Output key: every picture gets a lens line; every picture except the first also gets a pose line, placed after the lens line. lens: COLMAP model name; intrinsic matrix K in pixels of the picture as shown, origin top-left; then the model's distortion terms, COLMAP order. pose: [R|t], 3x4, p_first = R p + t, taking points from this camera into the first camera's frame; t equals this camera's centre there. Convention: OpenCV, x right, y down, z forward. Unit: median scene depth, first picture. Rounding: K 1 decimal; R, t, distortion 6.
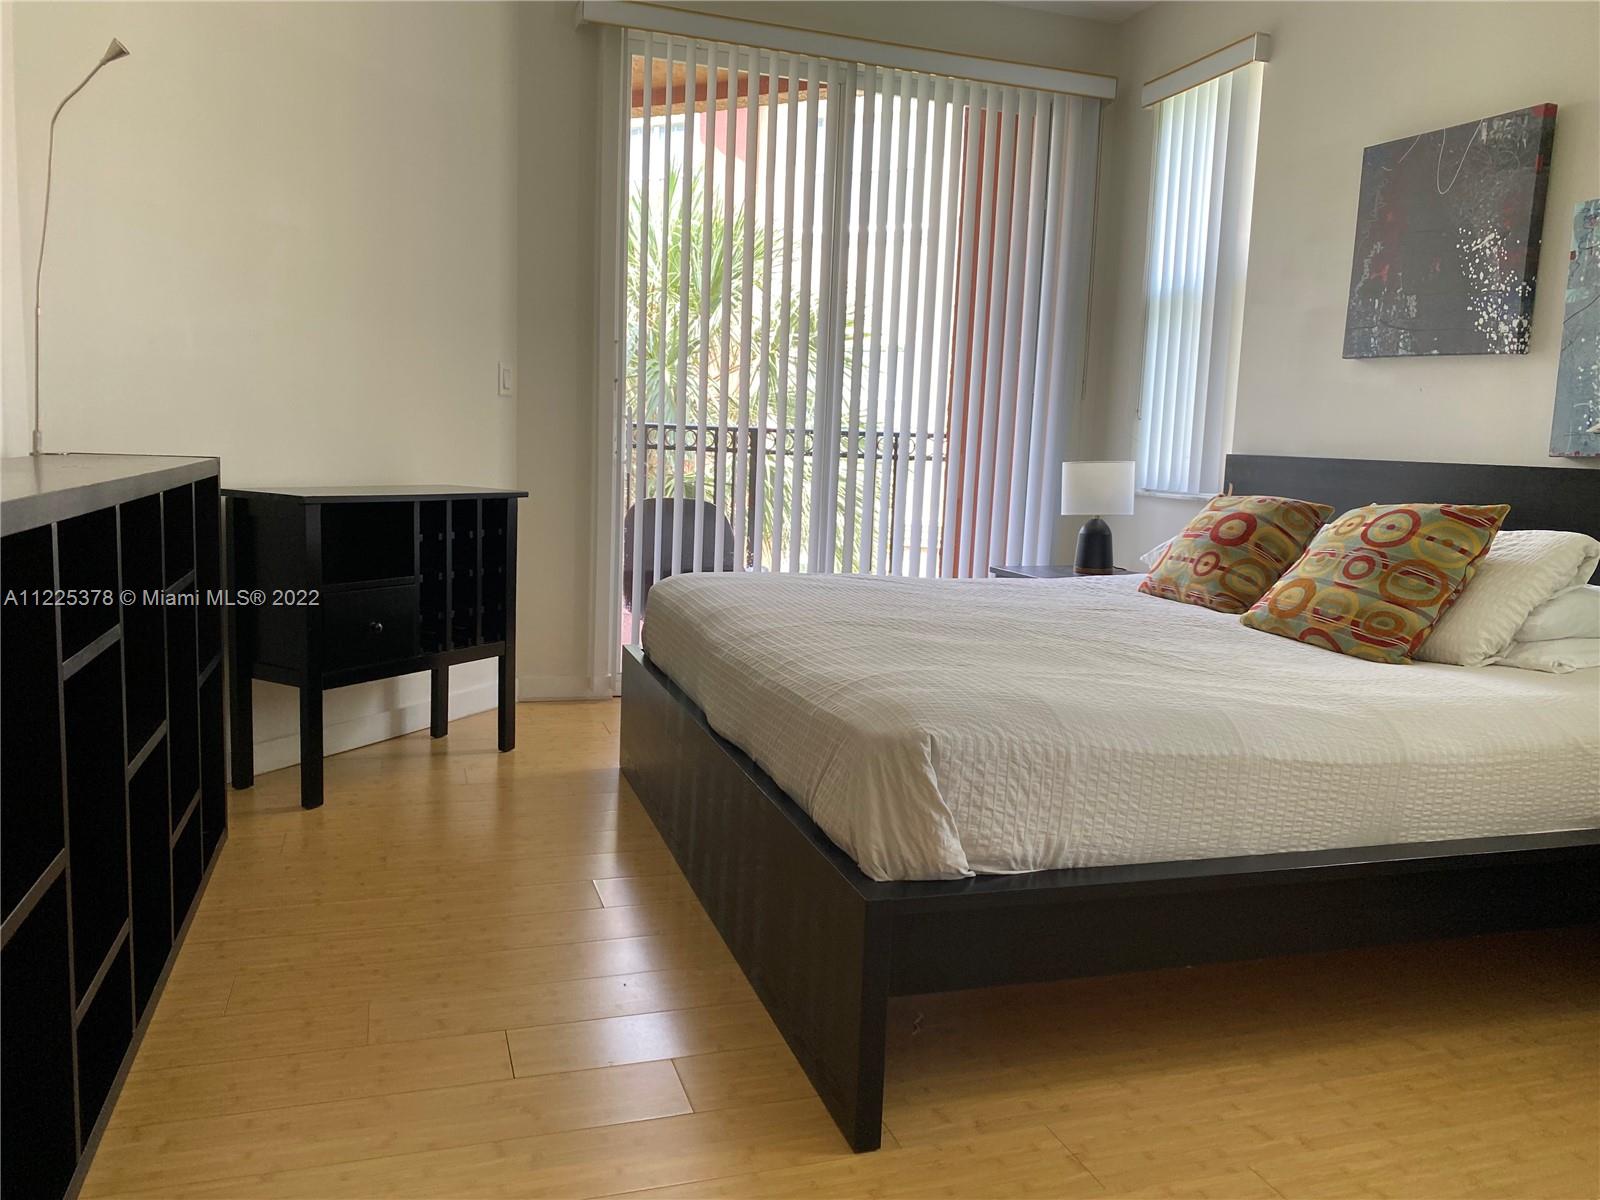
lens RADIAL K [[1243.8, 0, 800.0], [0, 1243.8, 600.0], [0, 0, 1]] dist [0.000355, -0.000165]
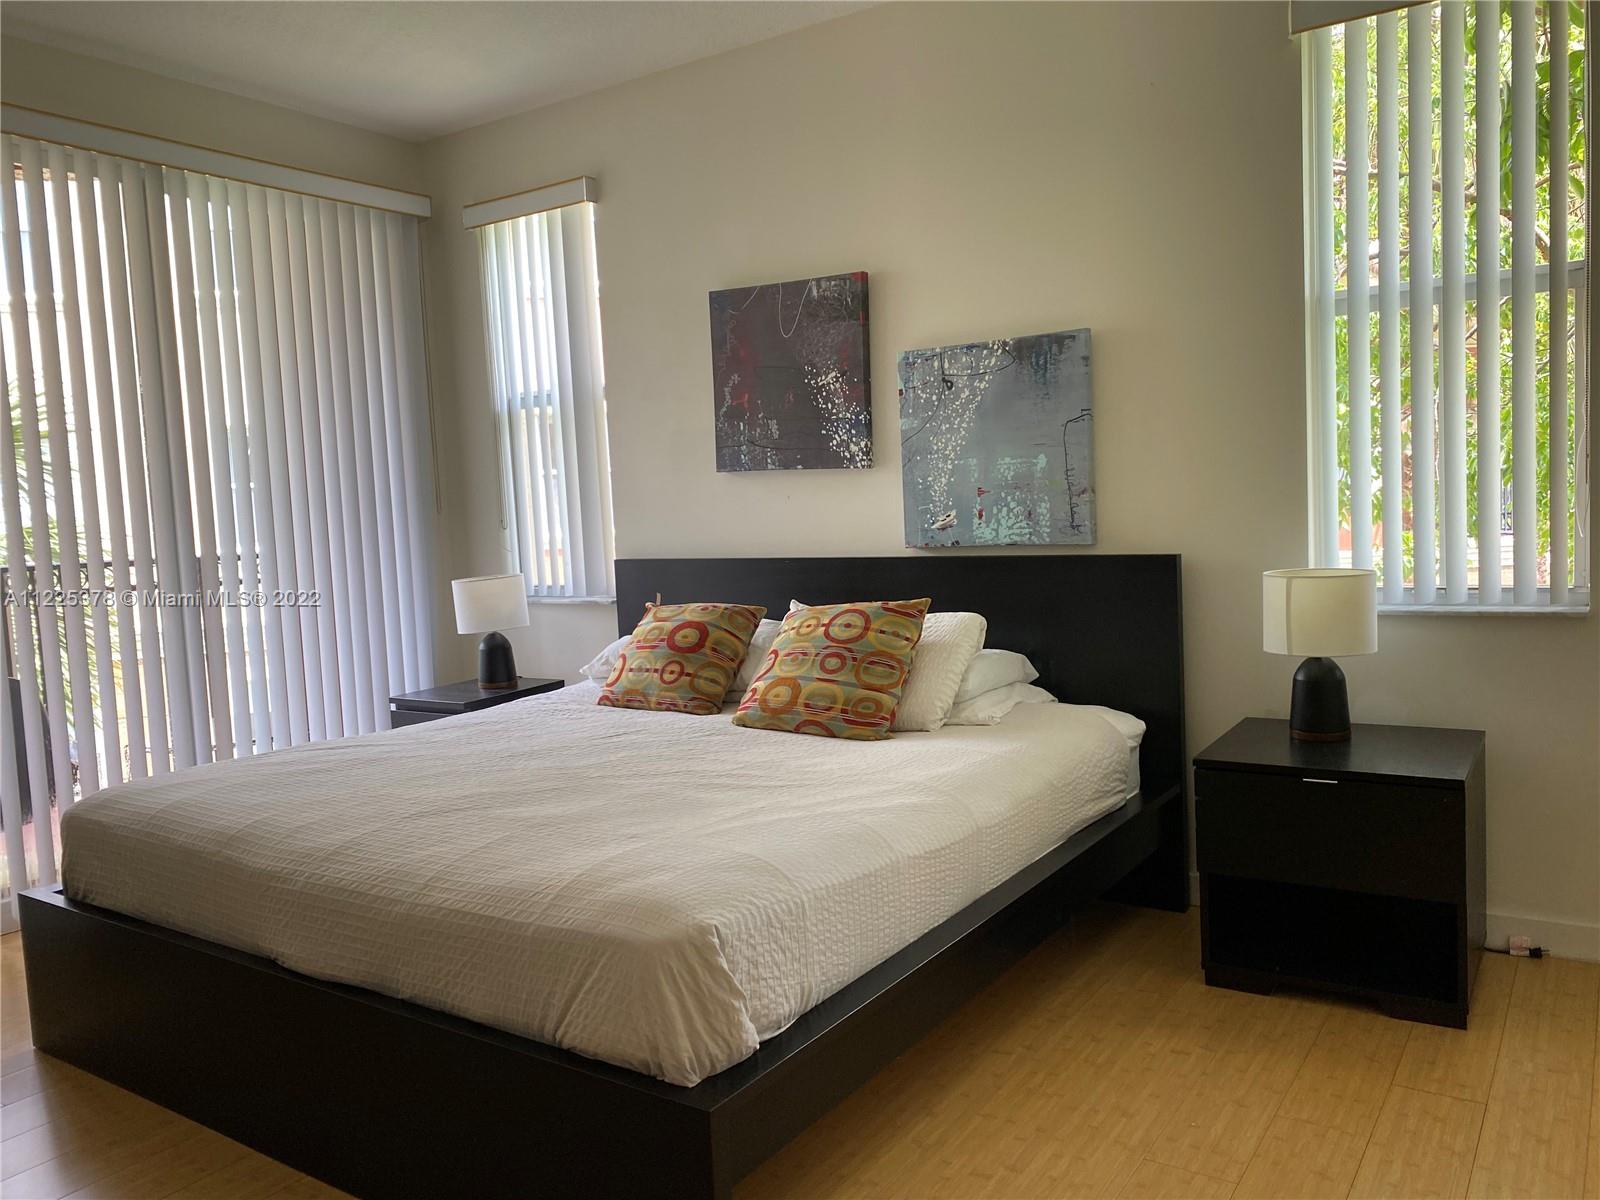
lens RADIAL K [[1212.6, 0, 800.0], [0, 1212.6, 600.0], [0, 0, 1]] dist [0.103349, -0.255488]
pose [[0.778851, -0.127416, 0.614130, -0.252404], [0.153314, 0.988121, 0.010573, -0.092704], [-0.608182, 0.085920, 0.789134, 0.089027]]
